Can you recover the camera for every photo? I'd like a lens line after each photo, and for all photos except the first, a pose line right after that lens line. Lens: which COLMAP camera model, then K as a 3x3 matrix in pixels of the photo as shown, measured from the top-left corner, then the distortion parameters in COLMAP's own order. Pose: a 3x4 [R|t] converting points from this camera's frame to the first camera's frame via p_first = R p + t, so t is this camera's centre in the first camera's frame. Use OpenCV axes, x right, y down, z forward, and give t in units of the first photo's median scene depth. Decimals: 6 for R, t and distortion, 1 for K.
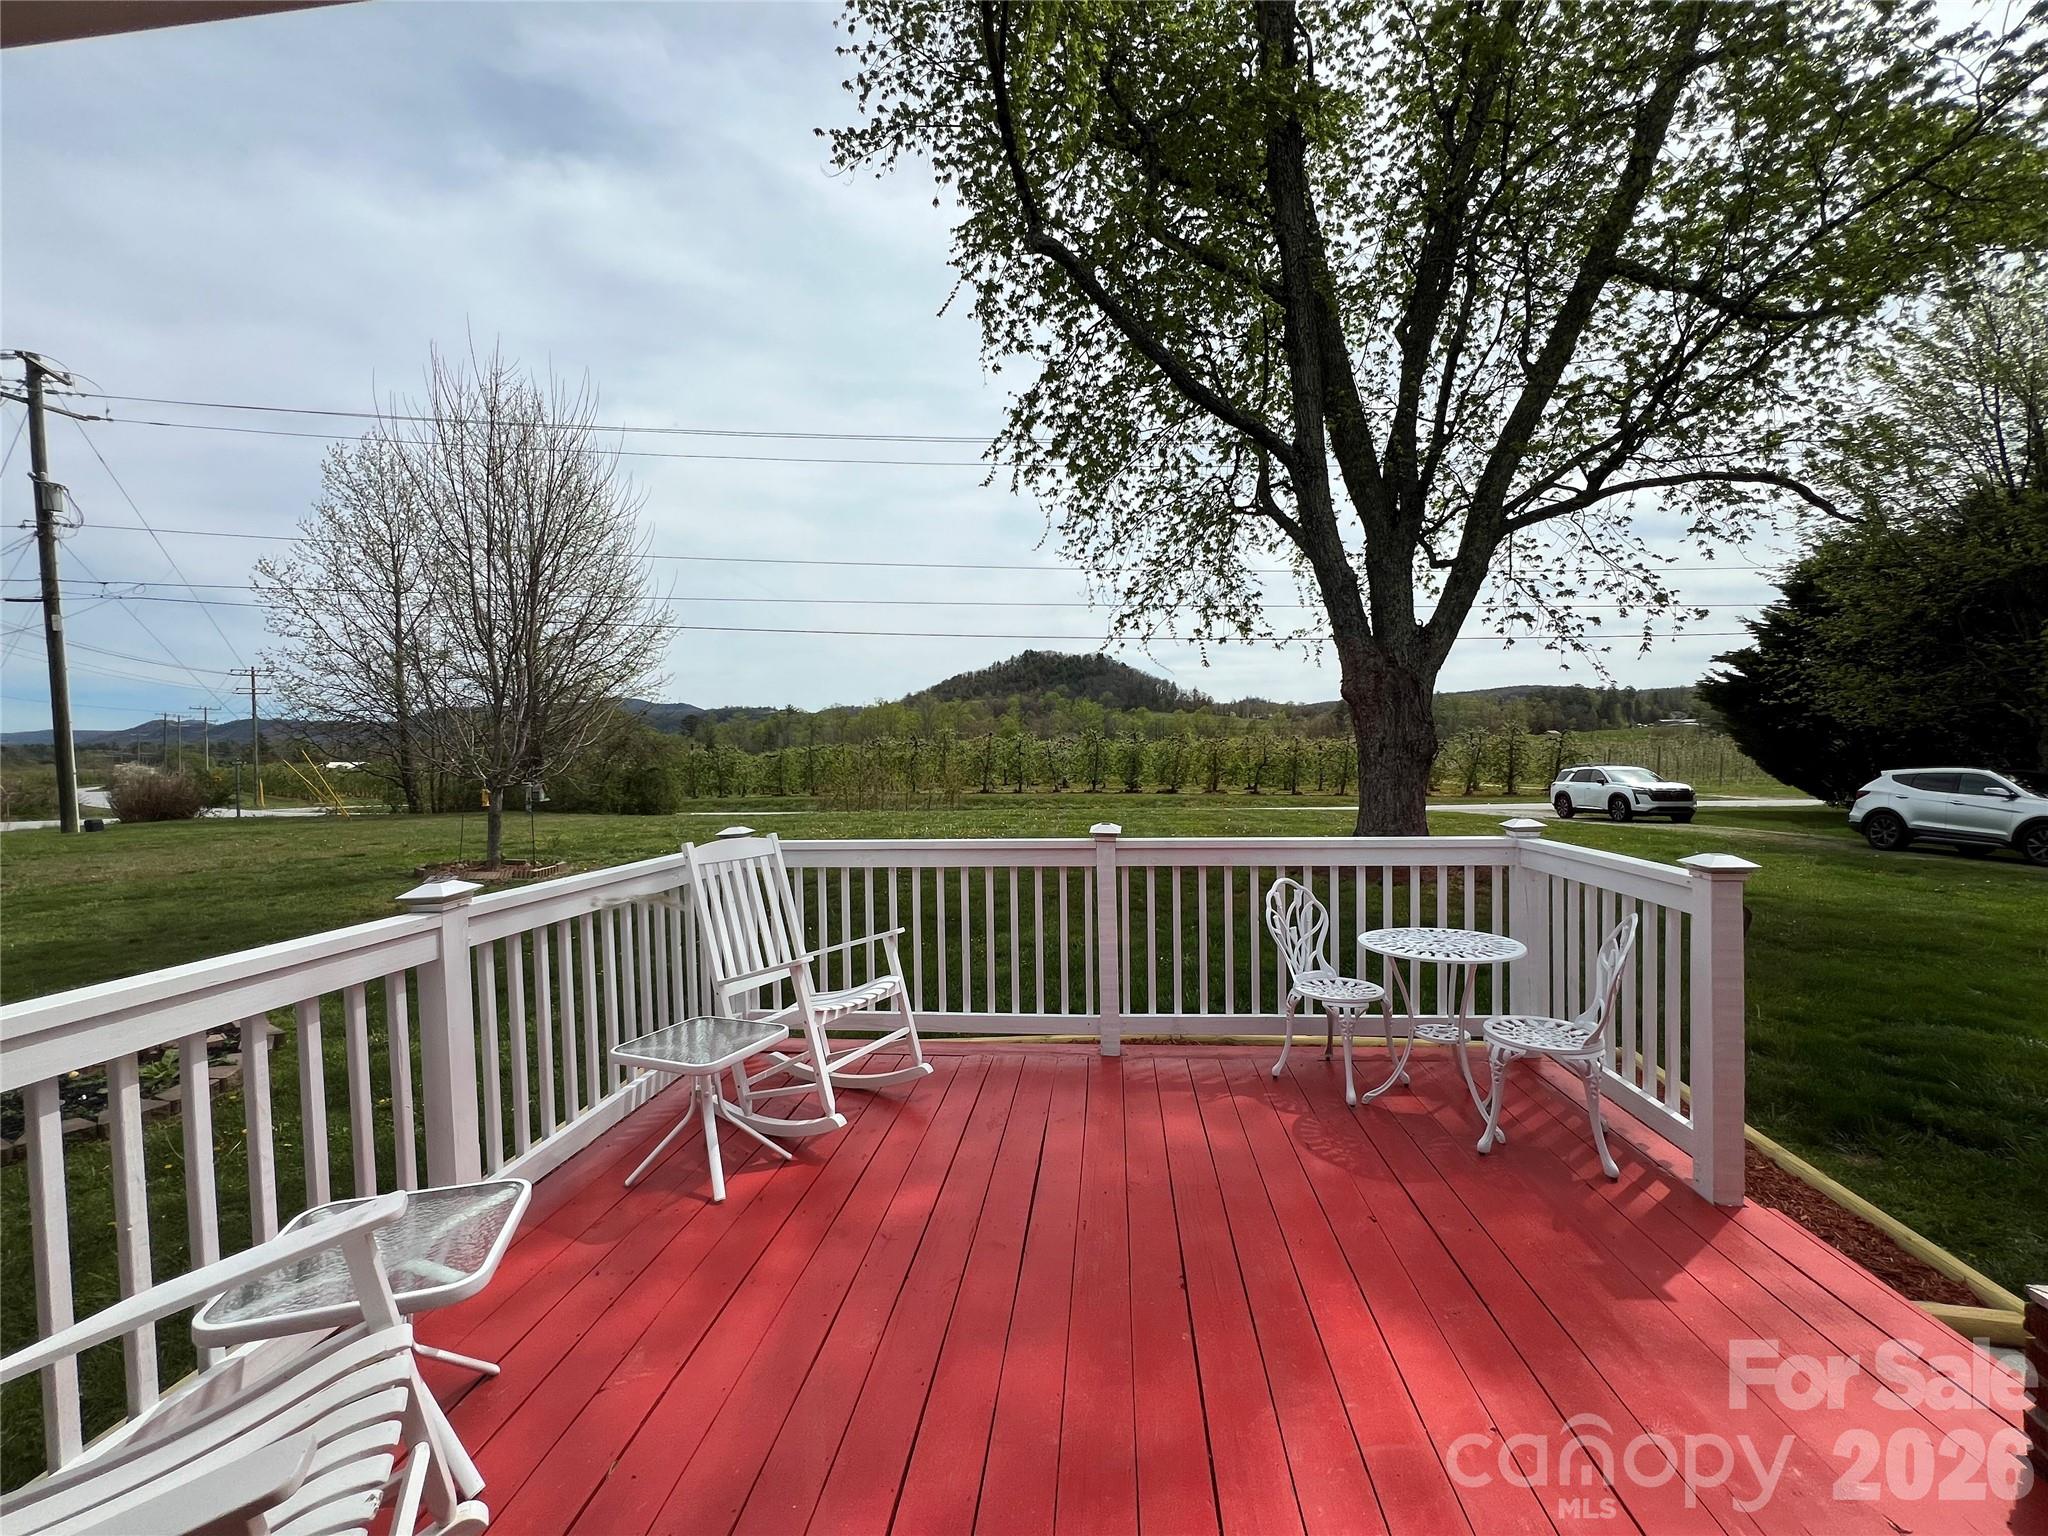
lens RADIAL K [[815.3, 0, 1015.4], [0, 815.3, 765.7], [0, 0, 1]] dist [-0.002529, 0.000239]
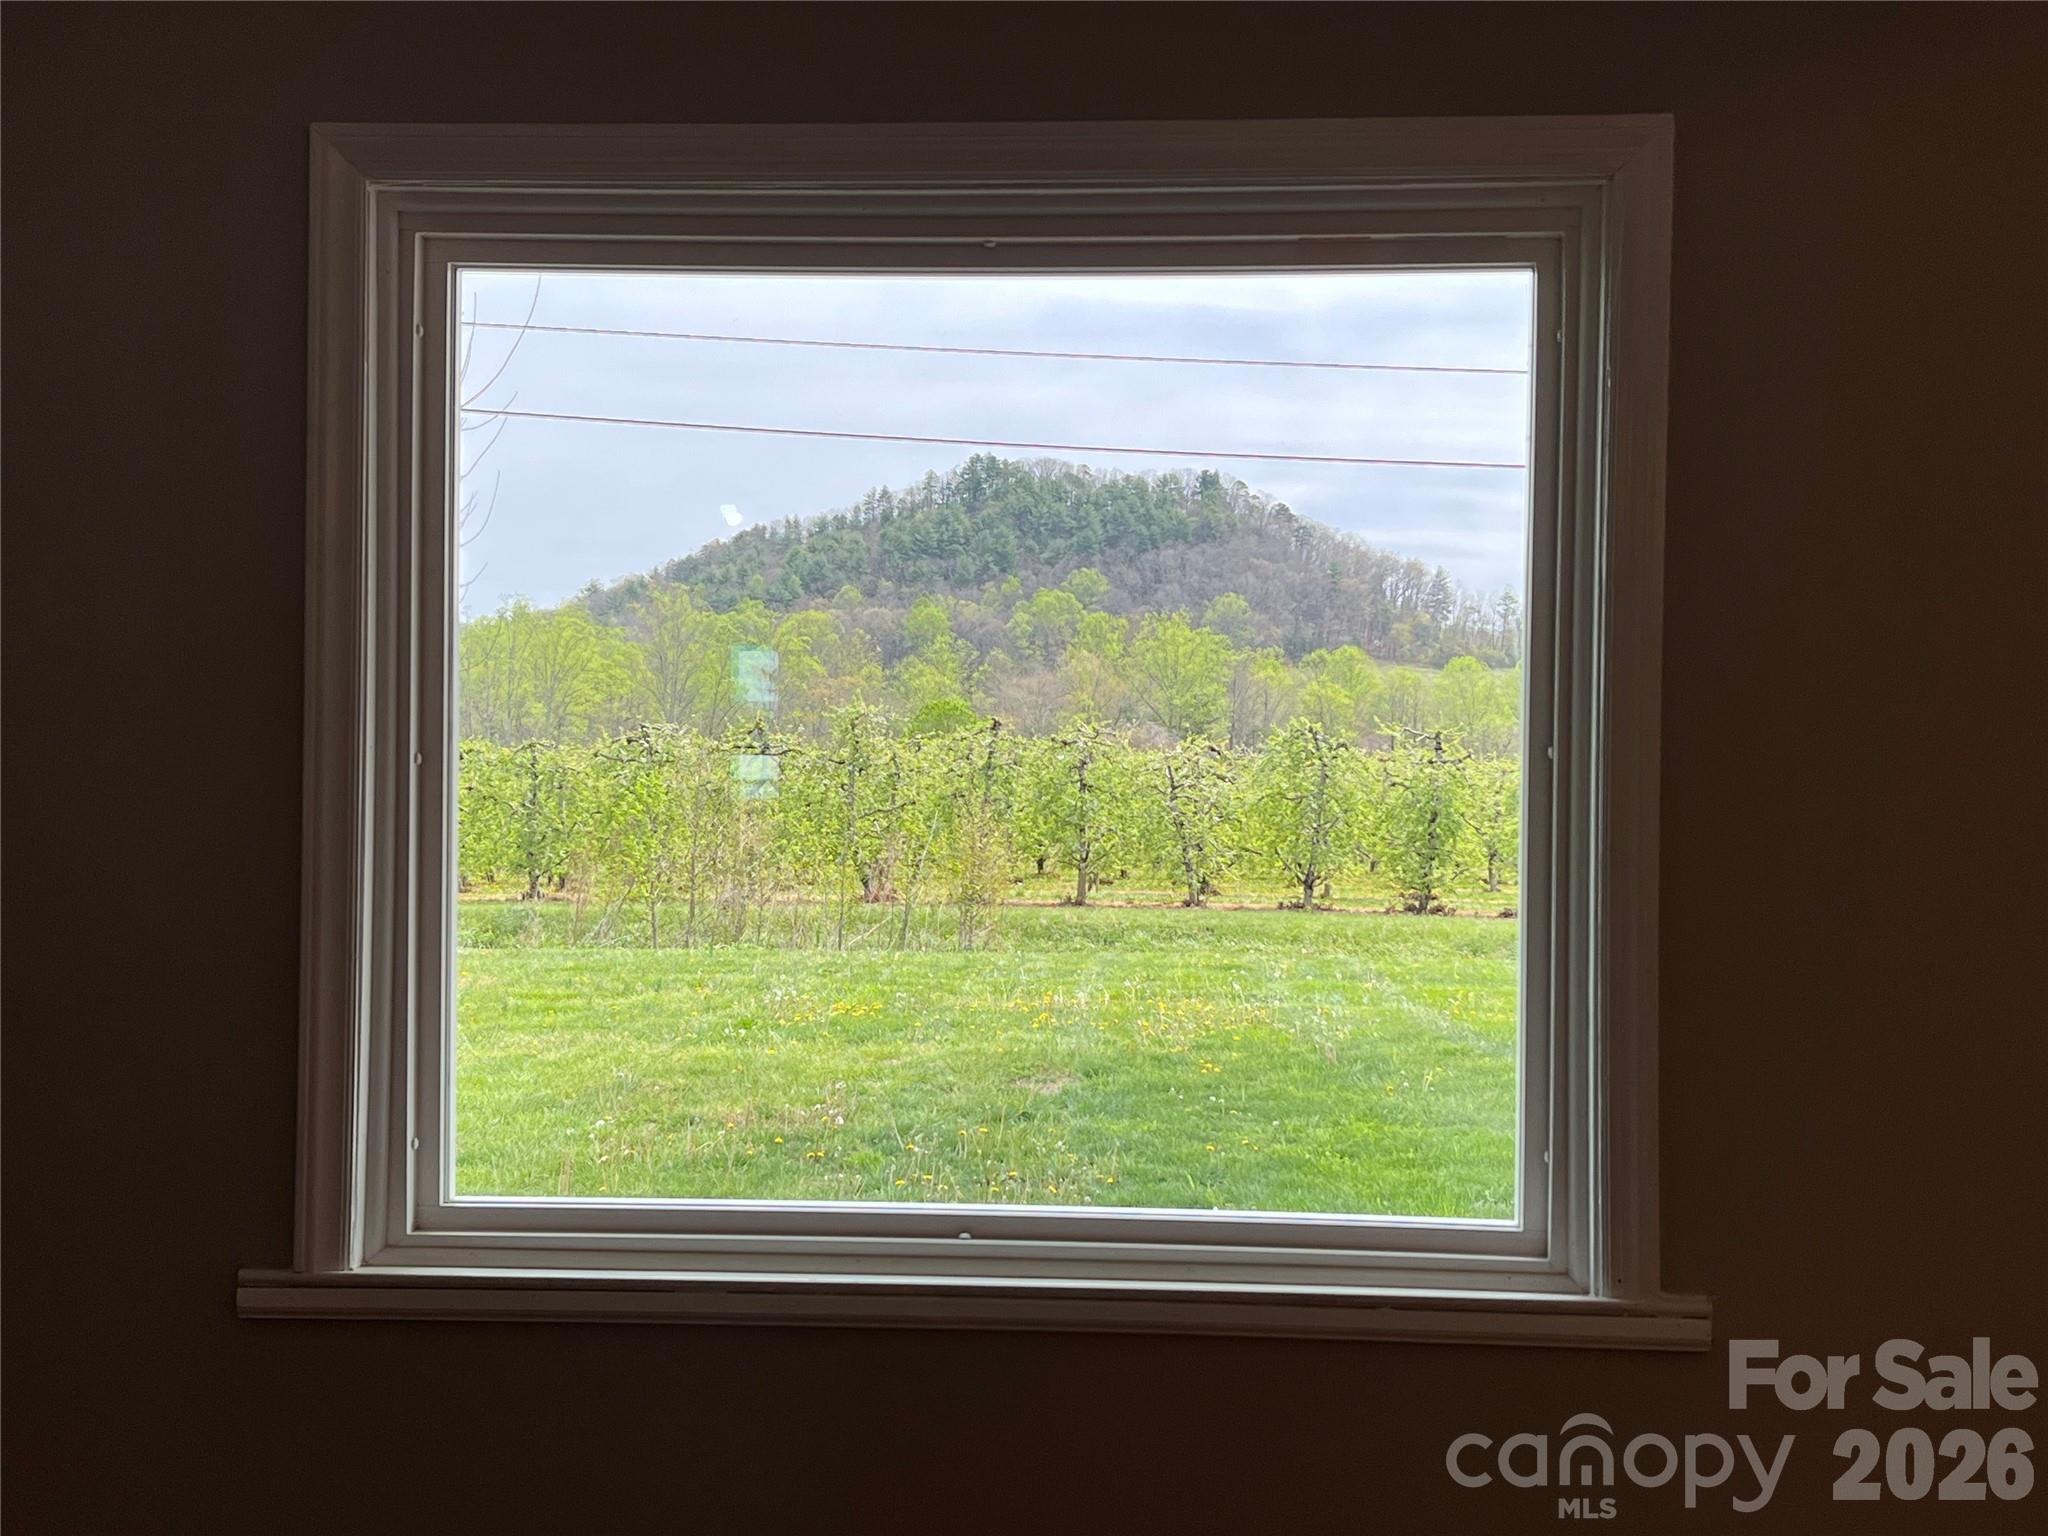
lens RADIAL K [[2602.9, 0, 1025.1], [0, 2602.9, 764.9], [0, 0, 1]] dist [0.007720, 0.000000]
pose [[0.998947, 0.024565, 0.038757, -0.106925], [-0.023680, 0.999452, -0.023127, 0.002074], [-0.039304, 0.022185, 0.998981, -0.083445]]
